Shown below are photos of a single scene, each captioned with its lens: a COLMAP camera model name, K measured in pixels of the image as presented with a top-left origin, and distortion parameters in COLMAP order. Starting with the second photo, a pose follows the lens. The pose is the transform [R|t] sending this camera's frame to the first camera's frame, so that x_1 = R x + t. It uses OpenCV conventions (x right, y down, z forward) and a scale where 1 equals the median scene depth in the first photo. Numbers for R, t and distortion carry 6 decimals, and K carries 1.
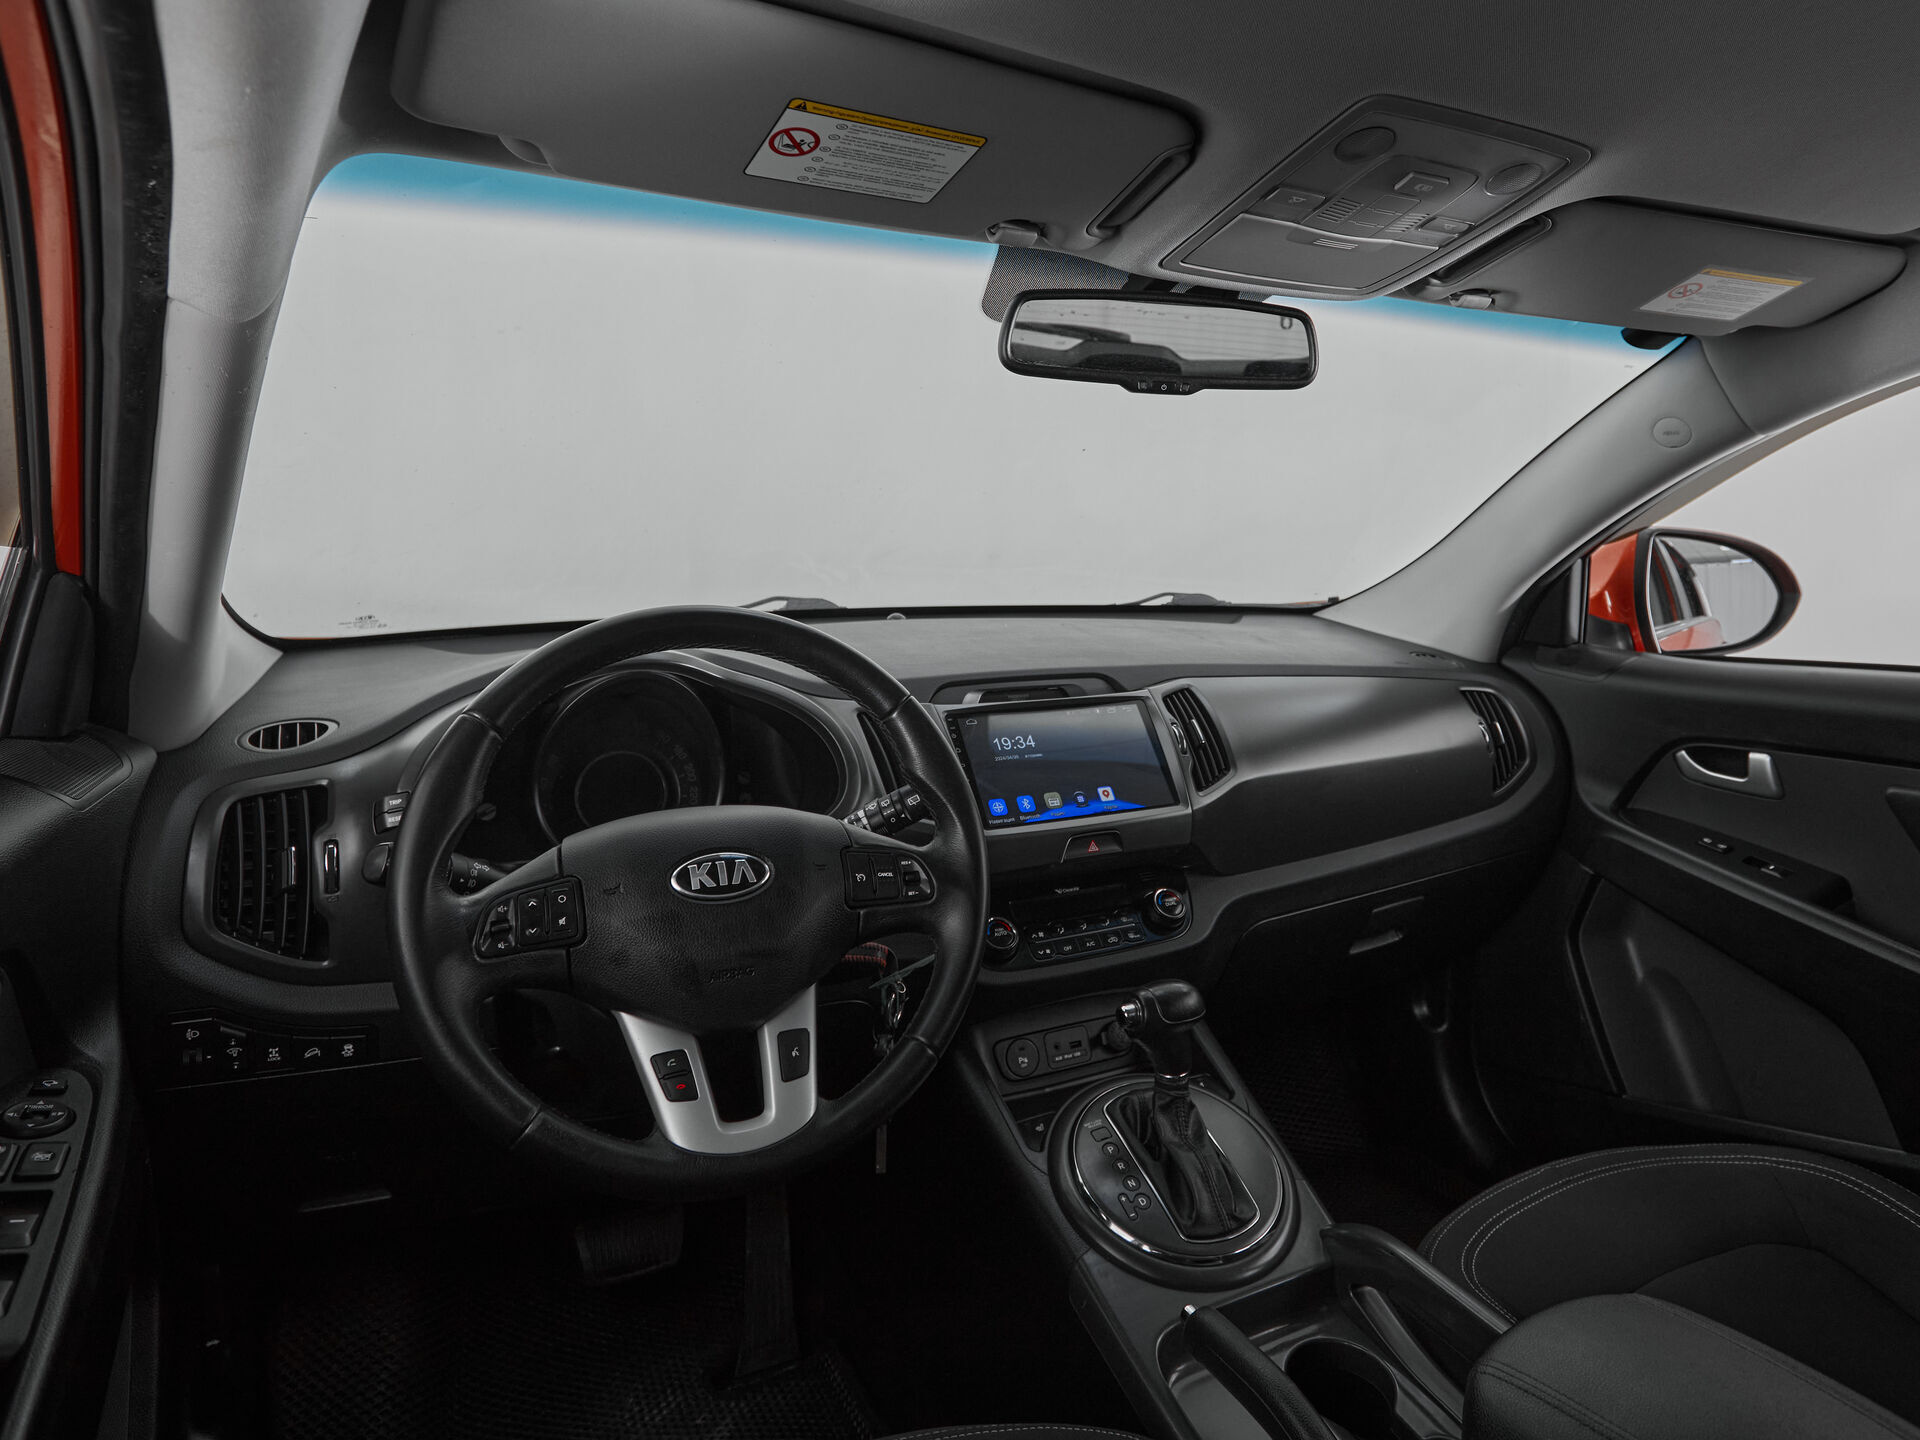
lens RADIAL K [[1111.4, 0, 984.2], [0, 1111.4, 627.3], [0, 0, 1]] dist [-0.004960, -0.001517]
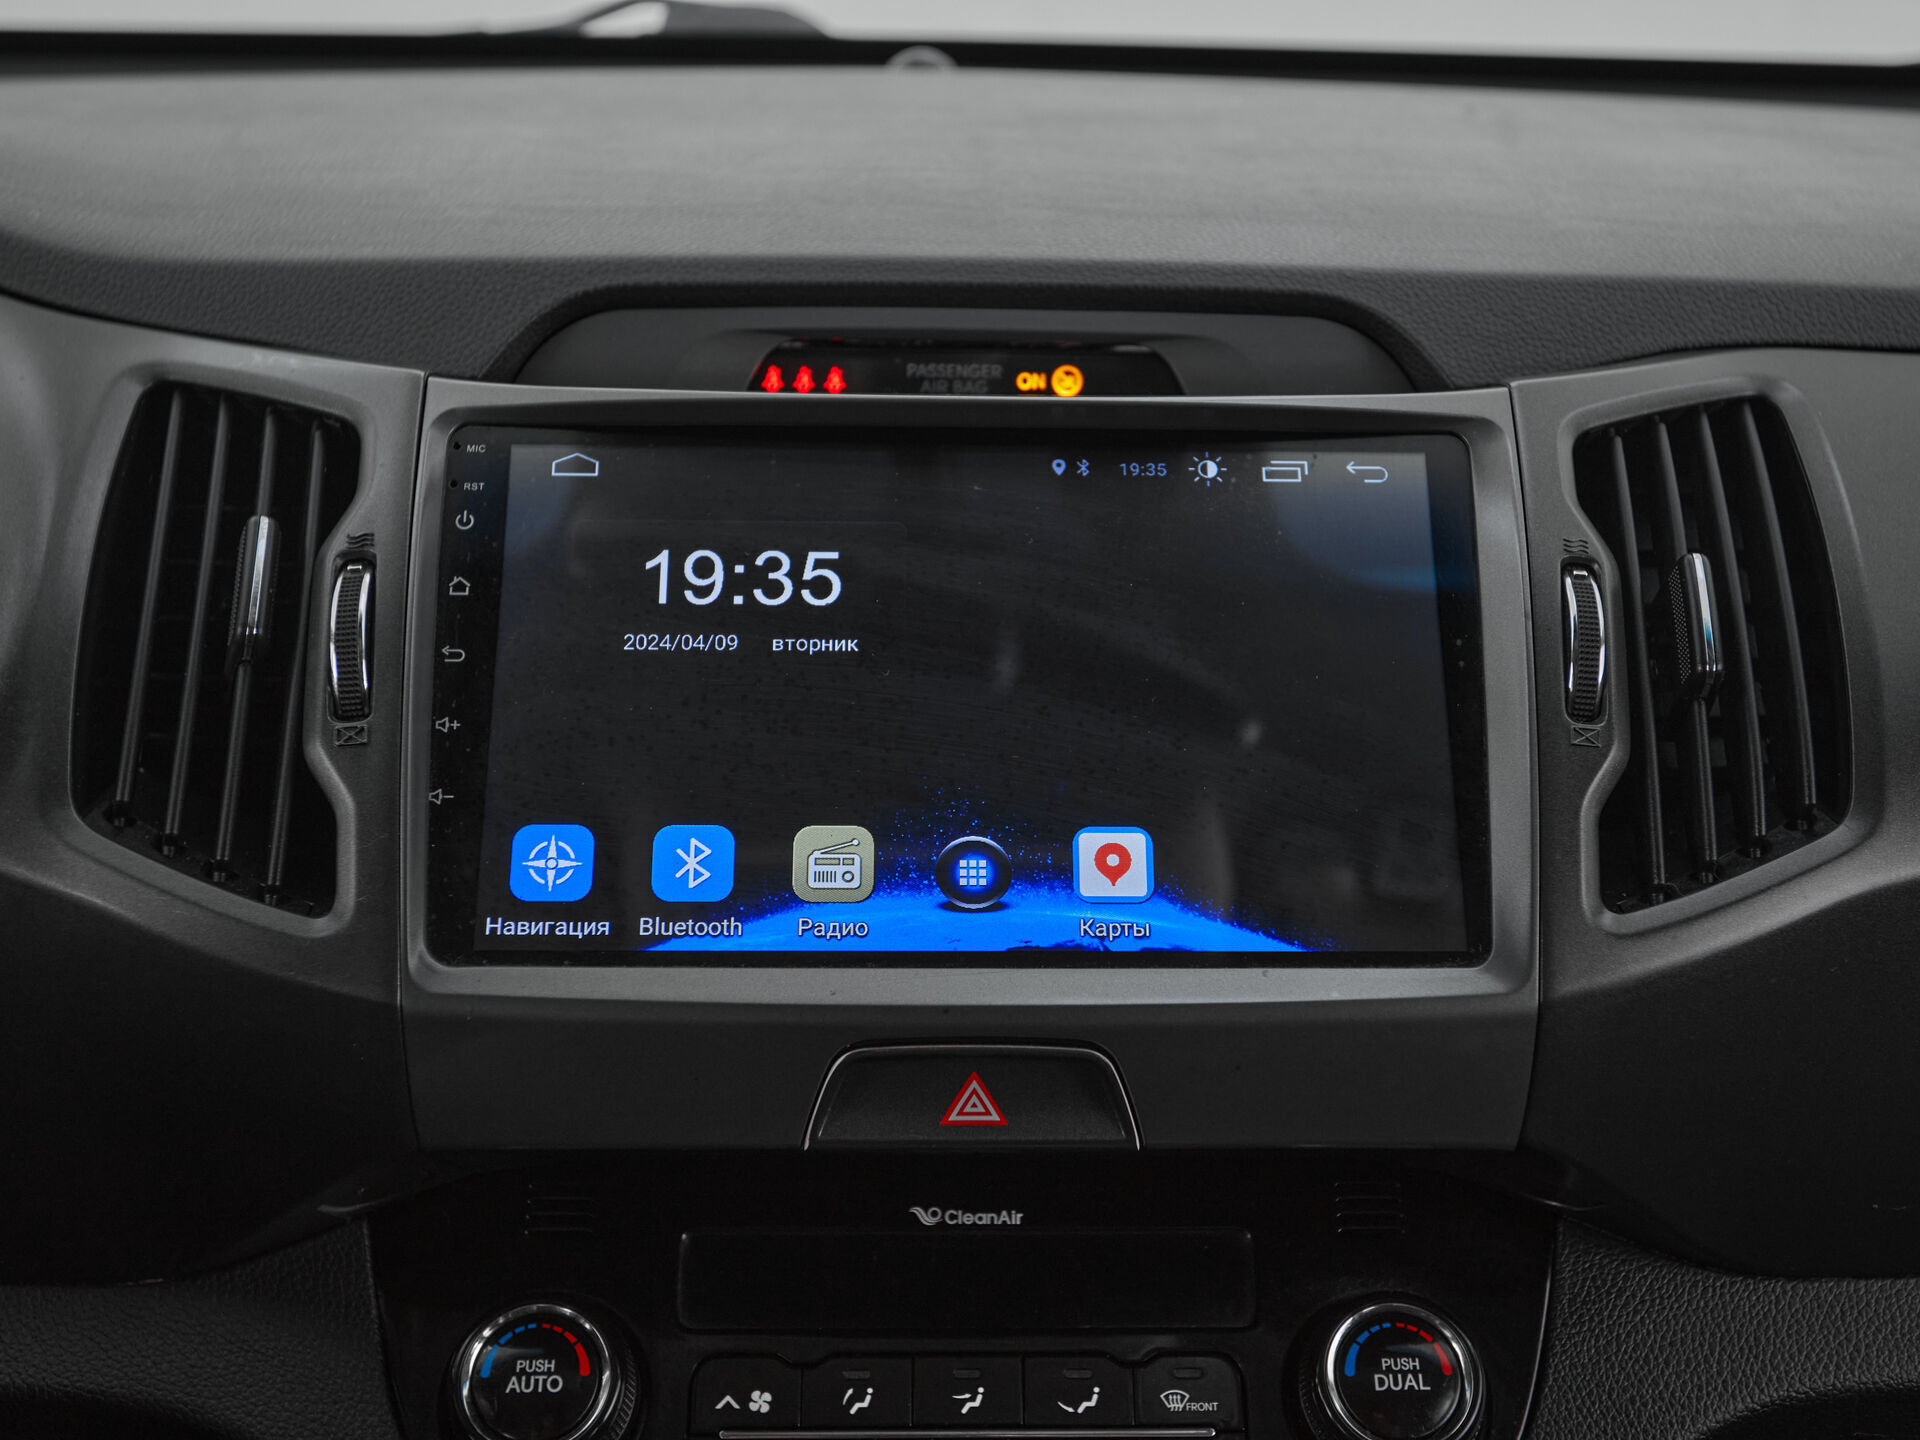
lens RADIAL K [[2316.0, 0, 960.0], [0, 2316.0, 720.0], [0, 0, 1]] dist [-0.014101, -0.003942]
pose [[0.914853, 0.139496, -0.378926, 0.249139], [-0.049794, 0.970242, 0.236961, 0.019037], [0.400705, -0.197916, 0.894575, 0.597802]]
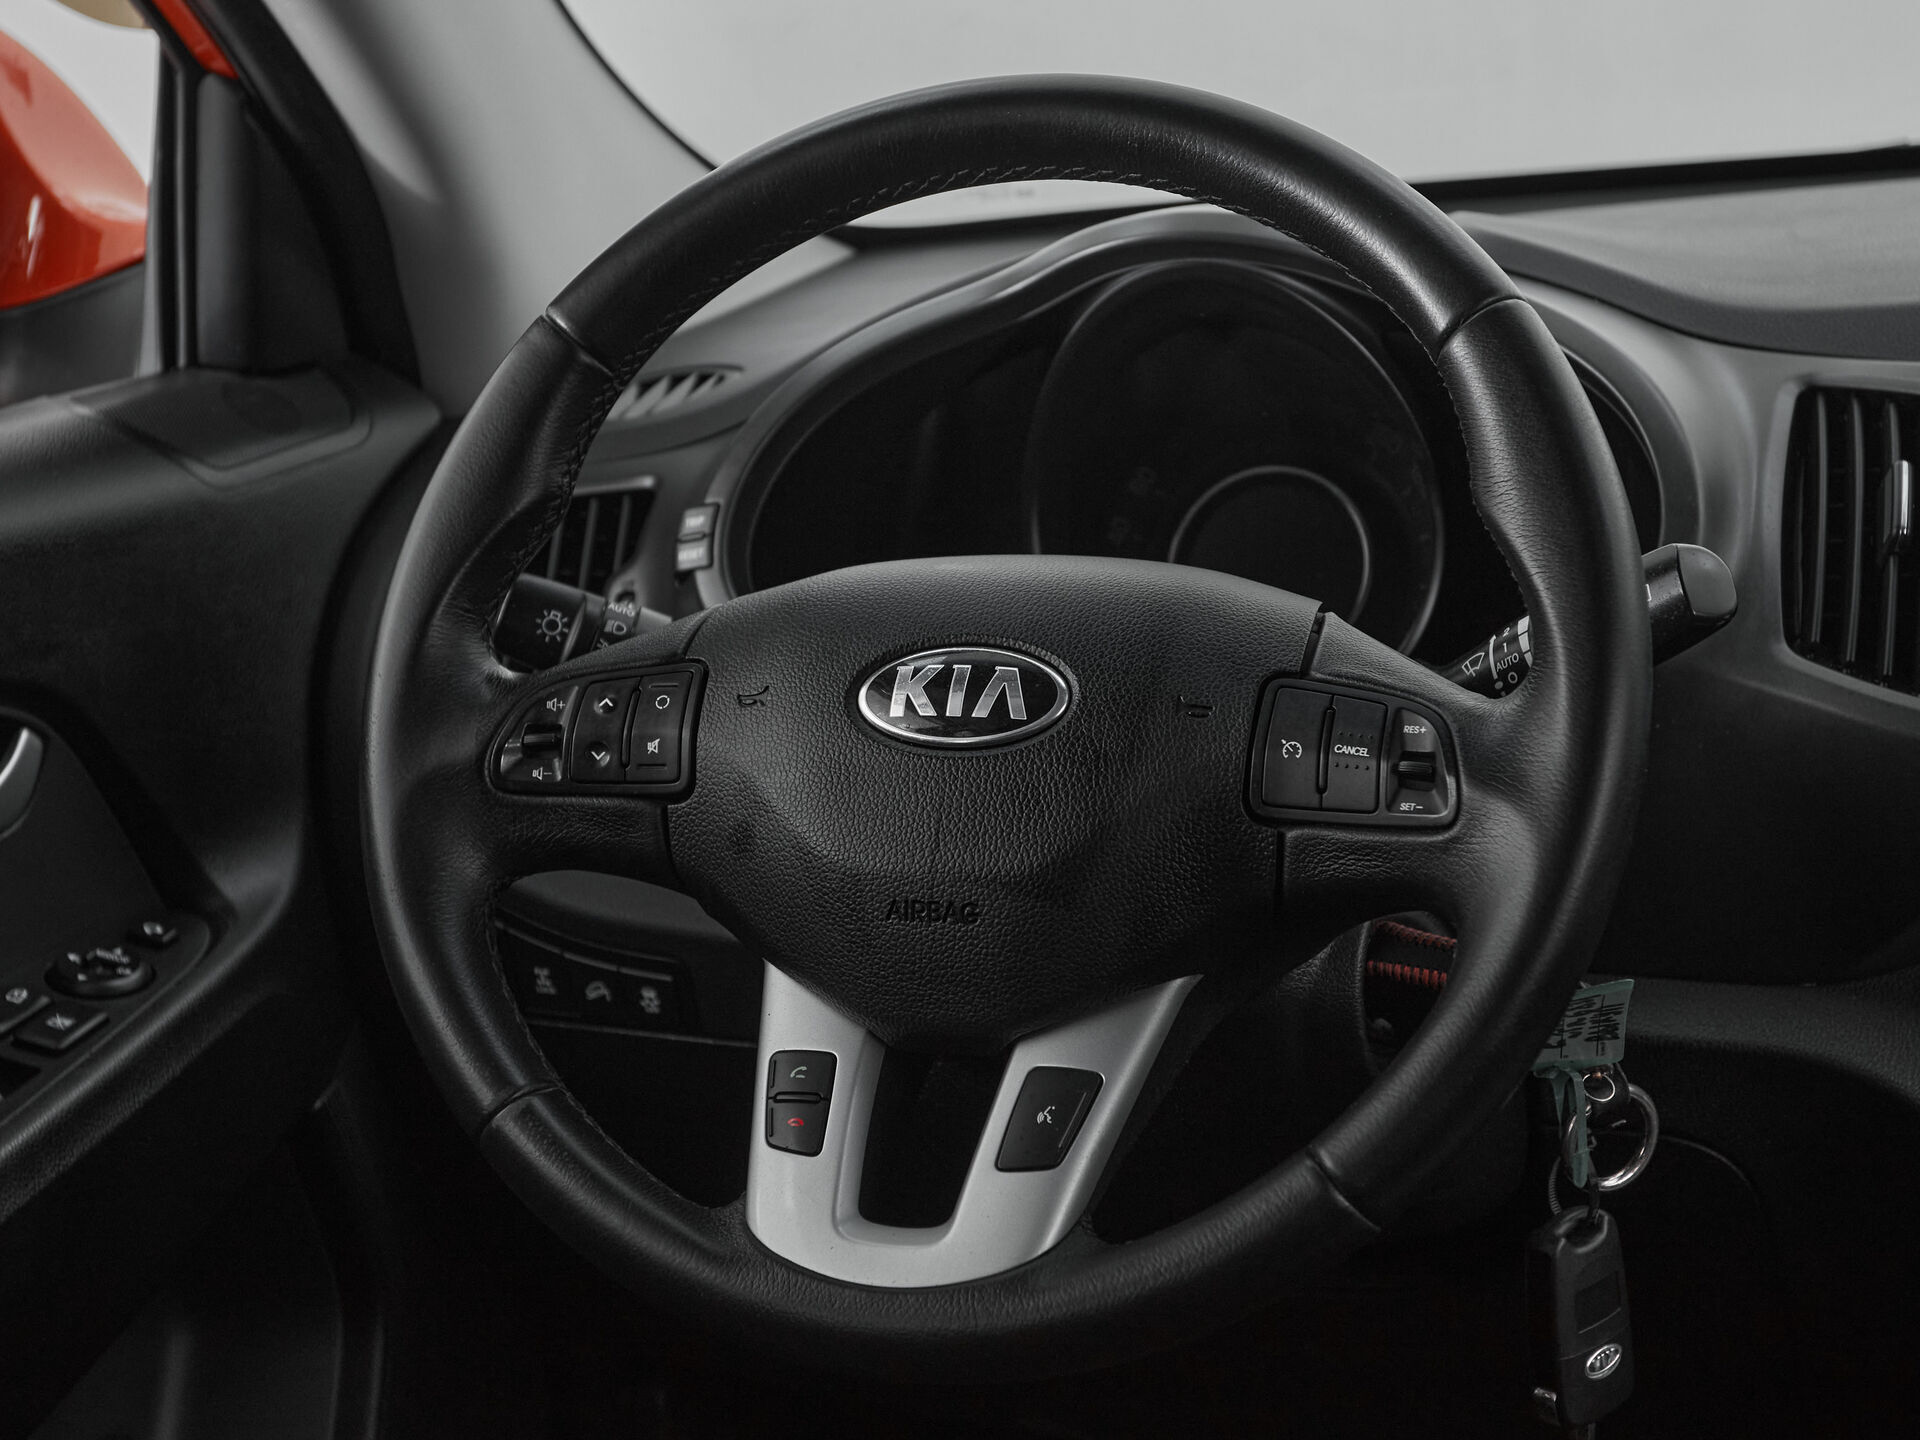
lens RADIAL K [[3050.7, 0, 1079.4], [0, 3050.7, 720.7], [0, 0, 1]] dist [0.006454, -0.036622]
pose [[0.702013, 0.096670, -0.705573, 0.422504], [0.001790, 0.990502, 0.137489, 0.046856], [0.712162, -0.097782, 0.695172, 0.139150]]
